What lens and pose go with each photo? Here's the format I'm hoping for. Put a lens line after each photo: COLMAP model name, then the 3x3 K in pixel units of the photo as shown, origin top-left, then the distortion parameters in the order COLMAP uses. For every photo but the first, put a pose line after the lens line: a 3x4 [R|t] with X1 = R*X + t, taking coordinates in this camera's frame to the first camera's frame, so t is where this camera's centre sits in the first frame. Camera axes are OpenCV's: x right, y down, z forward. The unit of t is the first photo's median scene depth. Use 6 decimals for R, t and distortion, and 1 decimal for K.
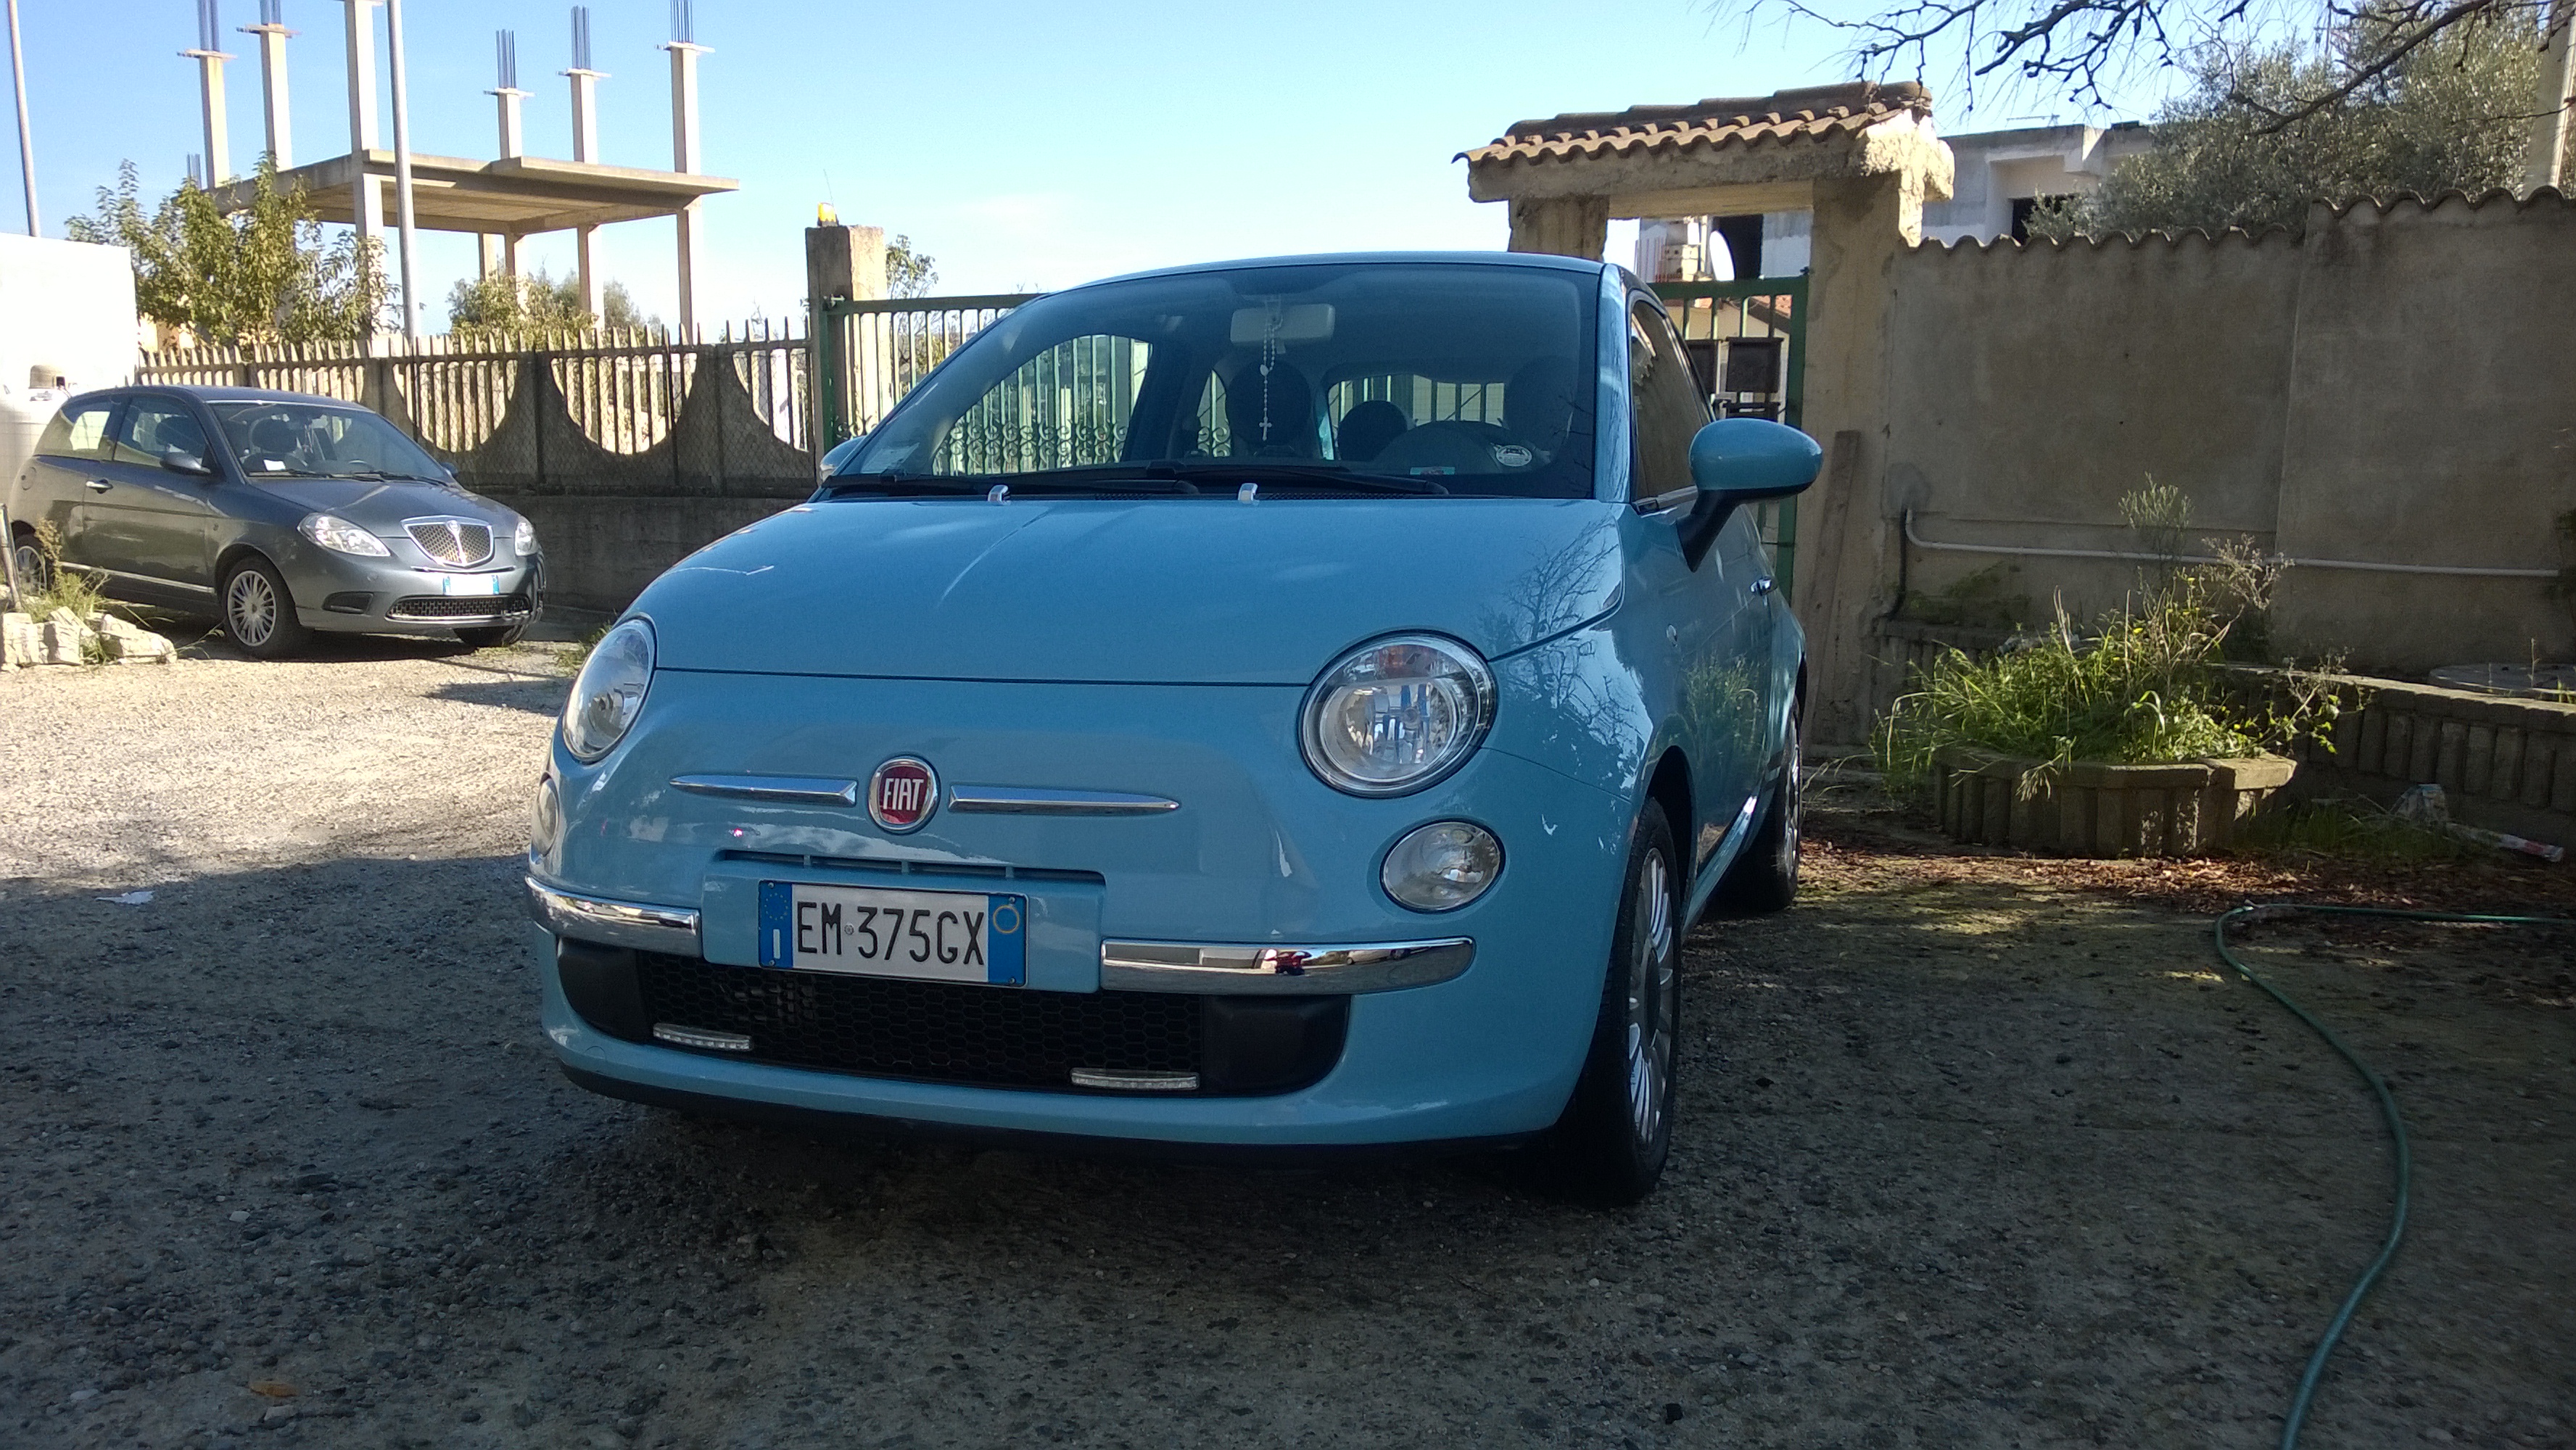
lens RADIAL K [[1988.7, 0, 1286.8], [0, 1988.7, 730.1], [0, 0, 1]] dist [-0.020263, -0.014374]
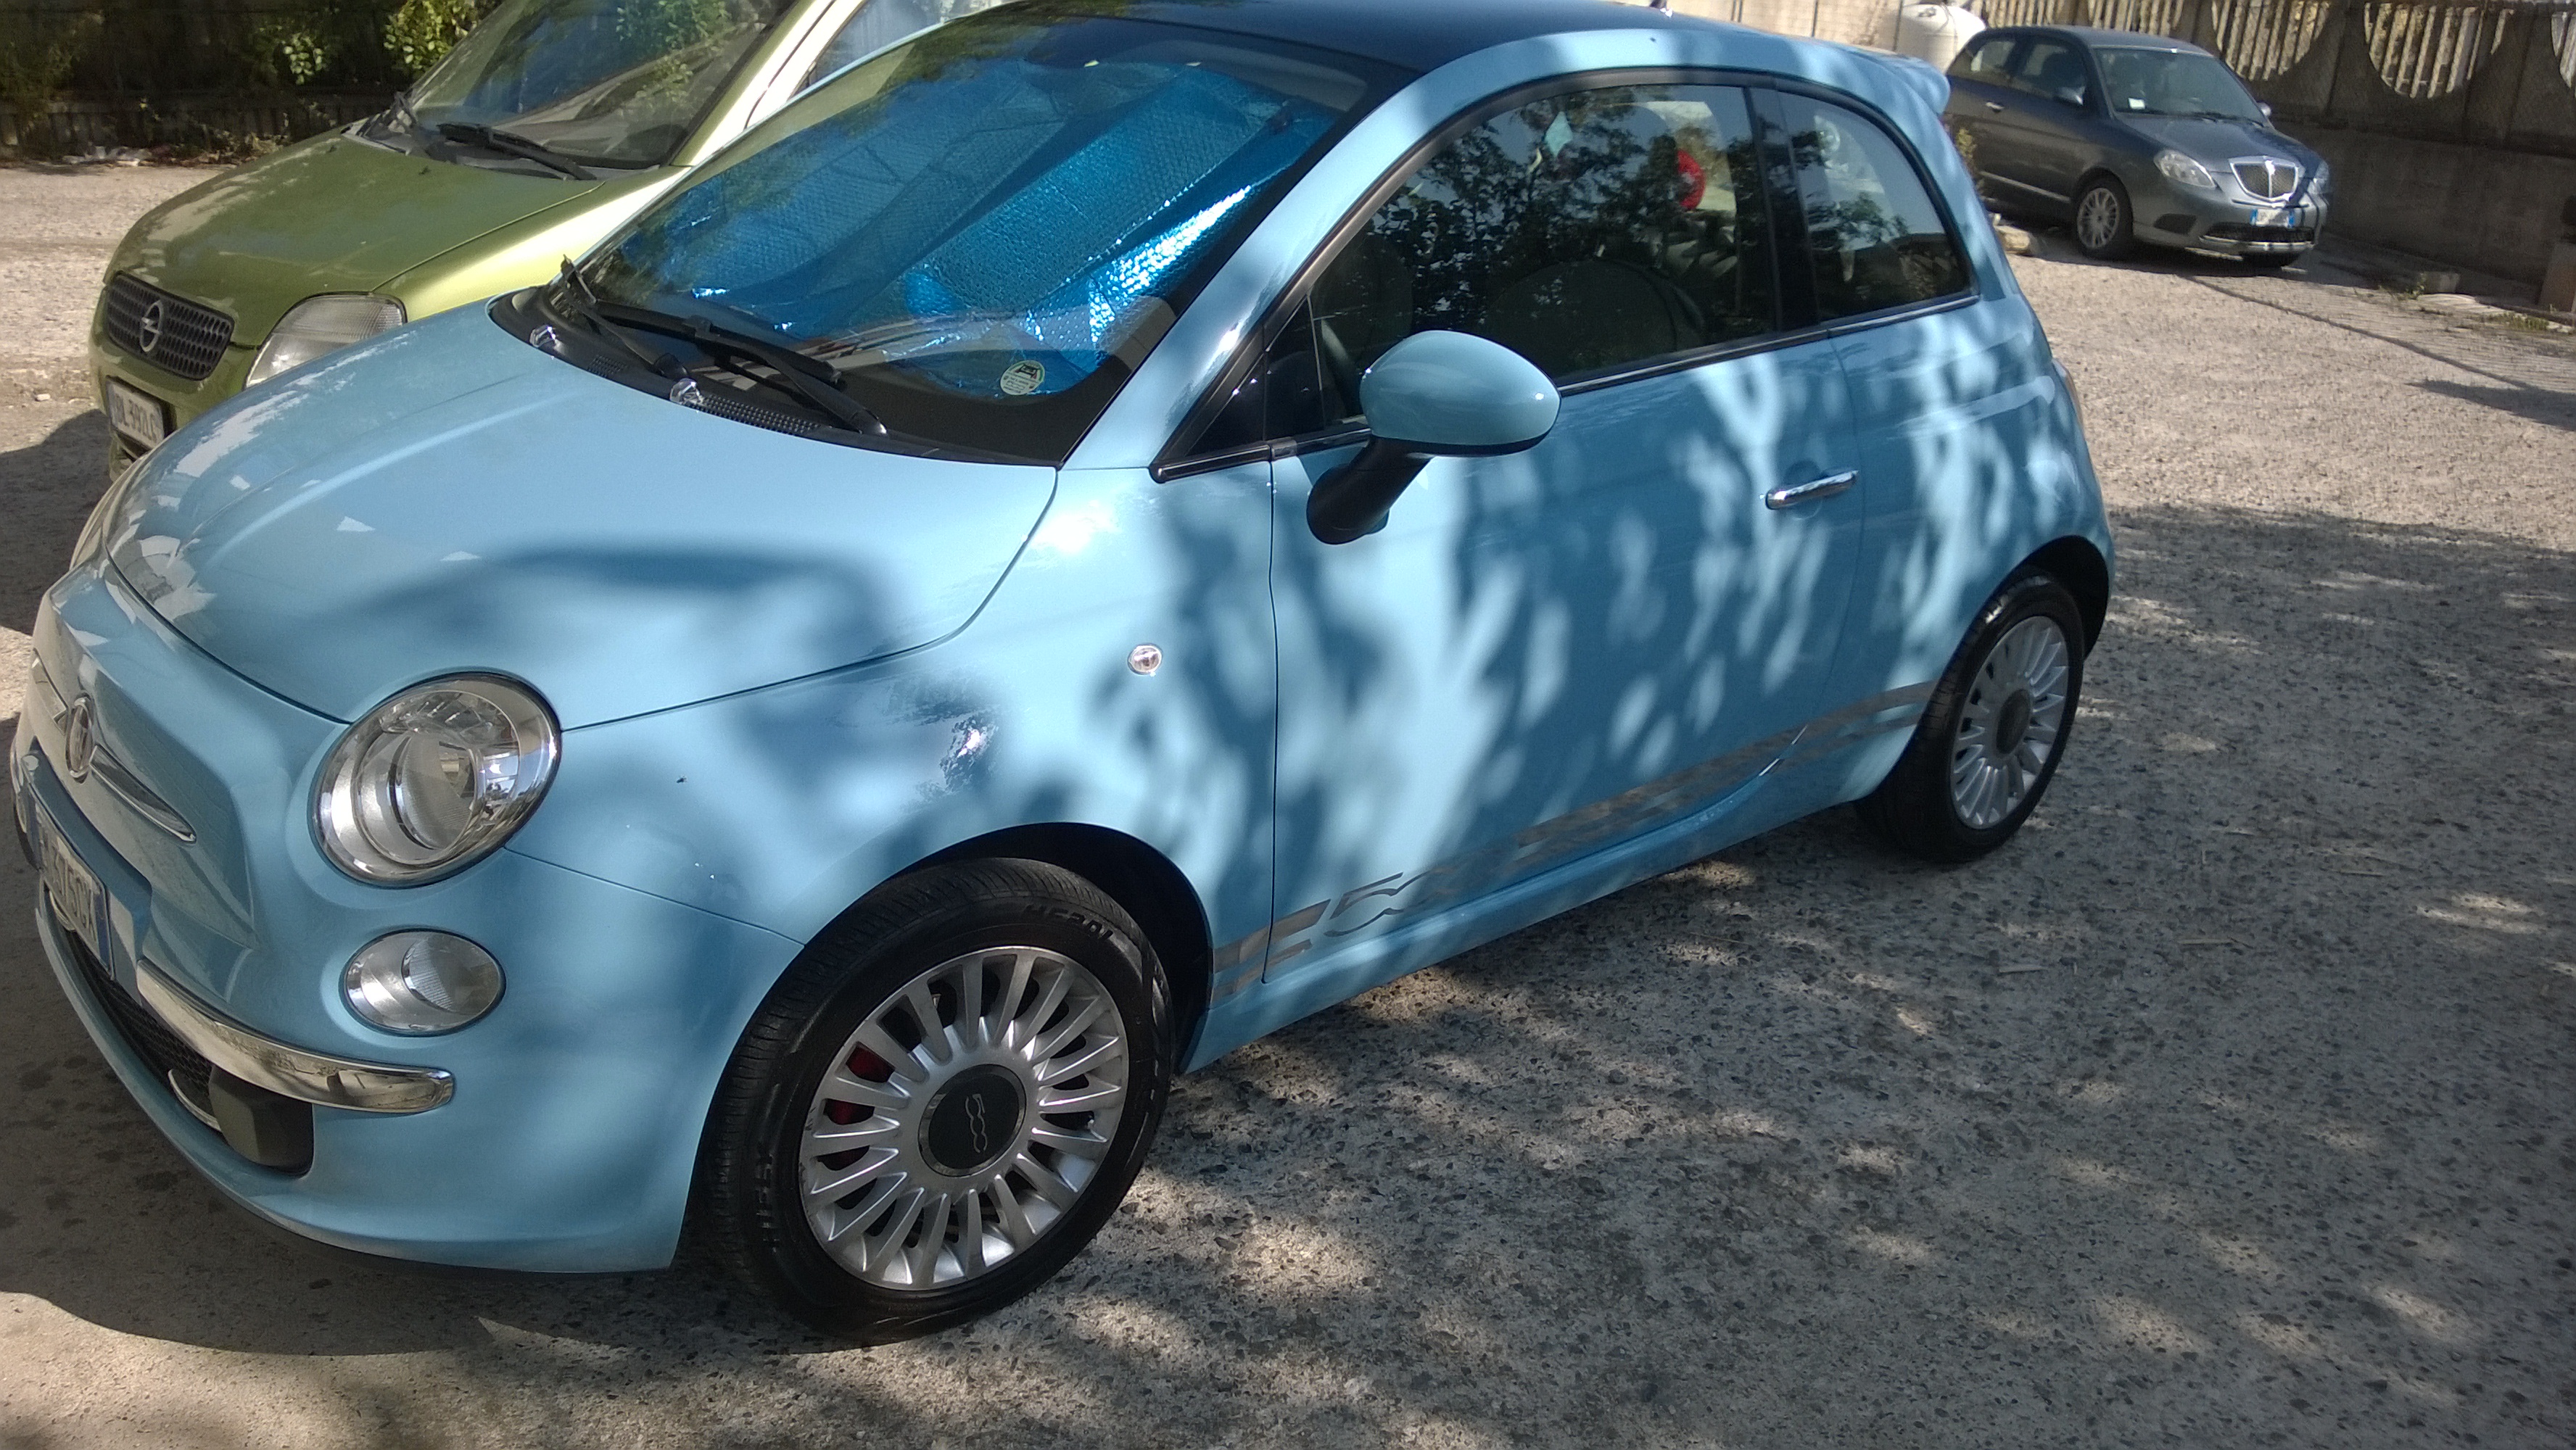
lens RADIAL K [[1988.7, 0, 1264.2], [0, 1988.7, 767.7], [0, 0, 1]] dist [-0.020263, -0.014374]
pose [[0.708179, 0.276783, -0.649519, 0.028585], [-0.120768, 0.953884, 0.274809, -0.005666], [0.695628, -0.116172, 0.708947, -0.274313]]
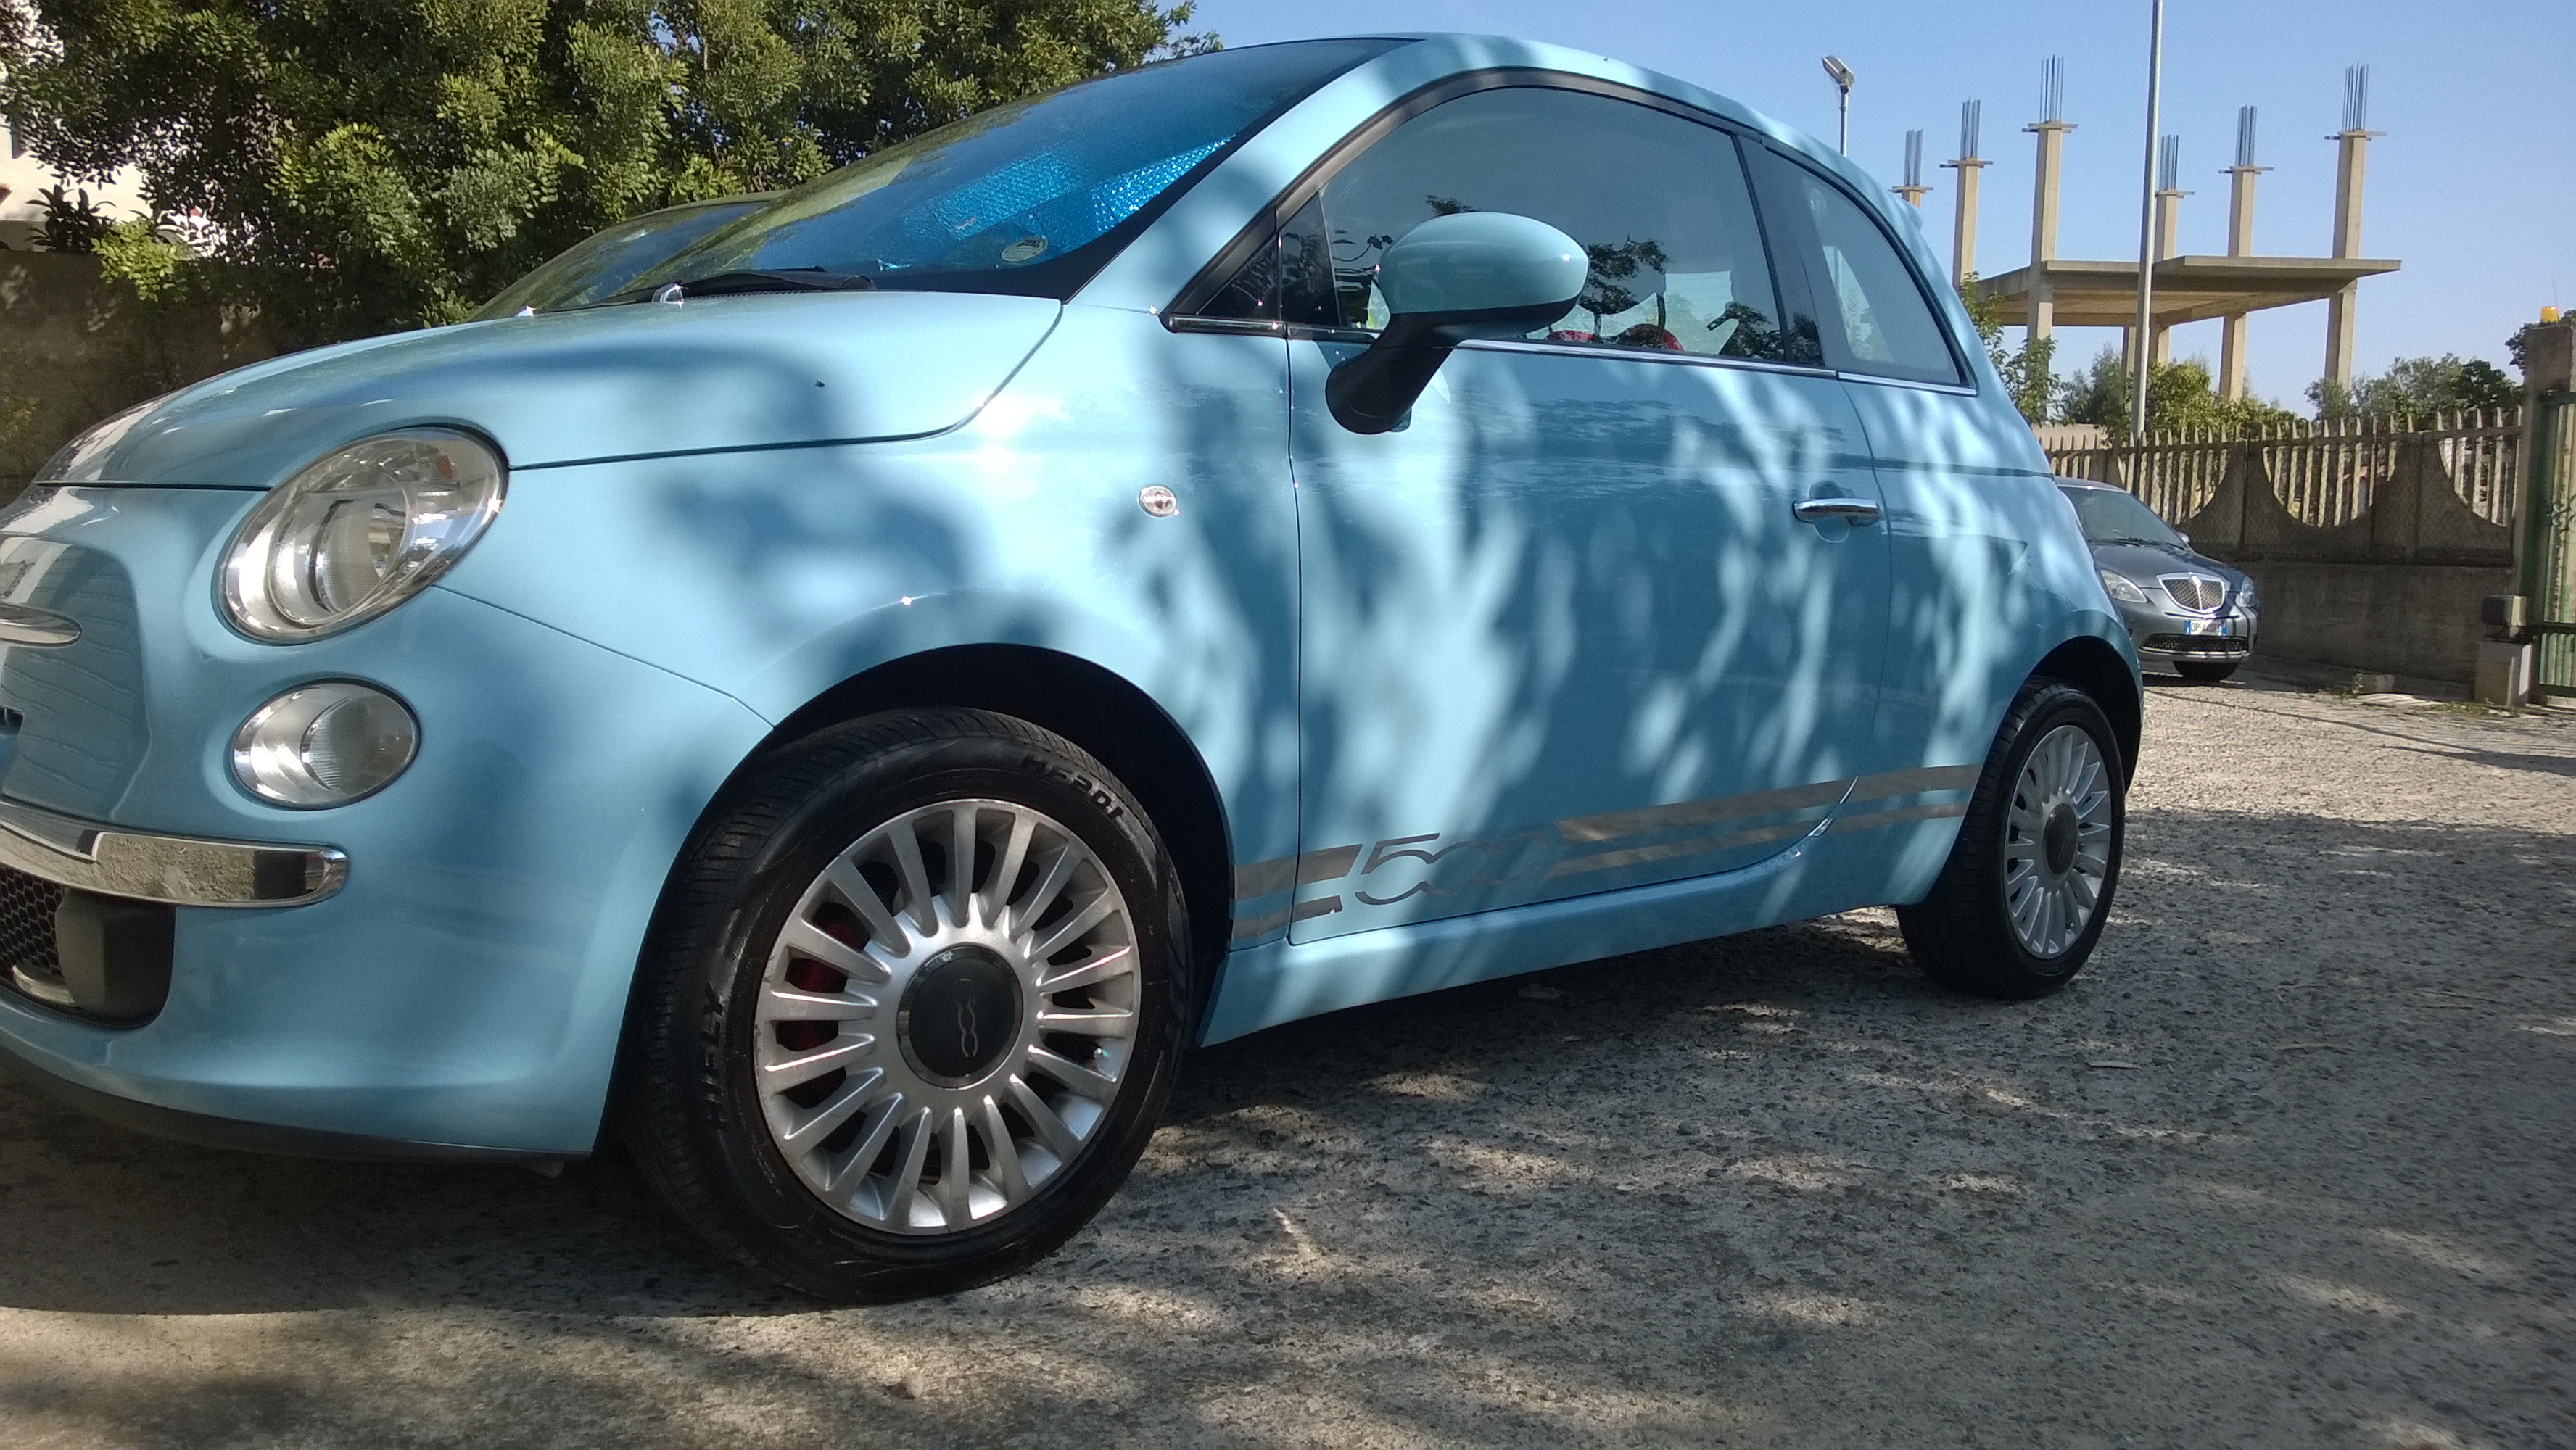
lens RADIAL K [[1988.7, 0, 1270.5], [0, 1988.7, 742.0], [0, 0, 1]] dist [-0.020263, -0.014374]
pose [[0.725442, 0.077416, -0.683916, 0.023483], [-0.100223, 0.994945, 0.006315, 0.042108], [0.680948, 0.063963, 0.729534, -0.267251]]
